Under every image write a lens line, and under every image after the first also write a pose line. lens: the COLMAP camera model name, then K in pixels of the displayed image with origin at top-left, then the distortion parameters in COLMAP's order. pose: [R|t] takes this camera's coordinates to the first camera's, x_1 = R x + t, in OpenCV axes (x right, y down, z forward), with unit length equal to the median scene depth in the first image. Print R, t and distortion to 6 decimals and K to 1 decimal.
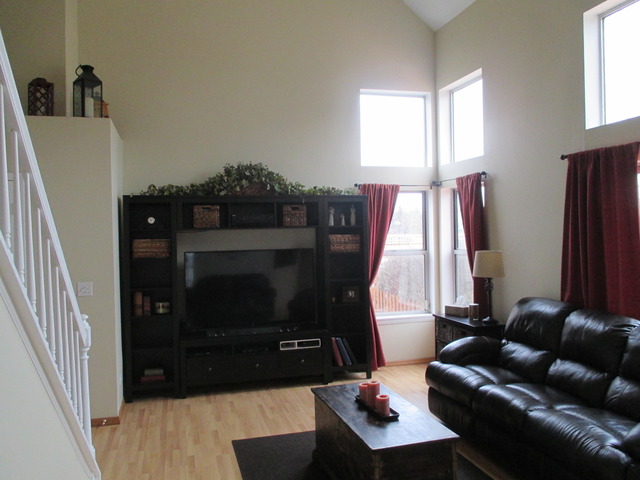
lens RADIAL K [[540.8, 0, 319.8], [0, 540.8, 239.8], [0, 0, 1]] dist [-0.007543, -0.010312]
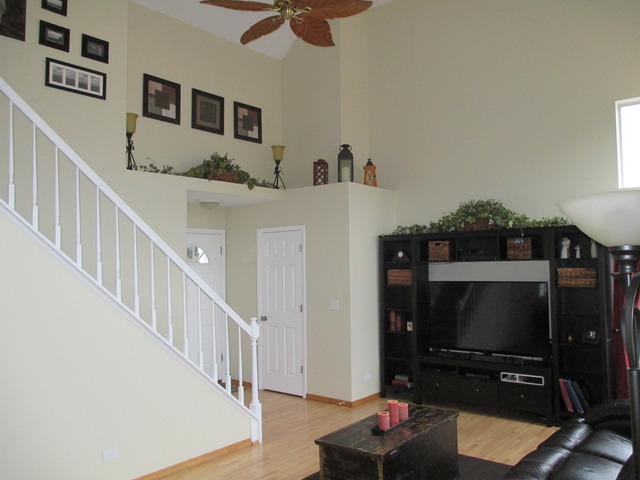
lens RADIAL K [[540.8, 0, 321.3], [0, 540.8, 242.3], [0, 0, 1]] dist [-0.007543, -0.010312]
pose [[0.580605, -0.023649, -0.813842, 0.574251], [-0.011874, 0.999226, -0.037506, -0.014654], [0.814099, 0.031440, 0.579874, 0.126225]]
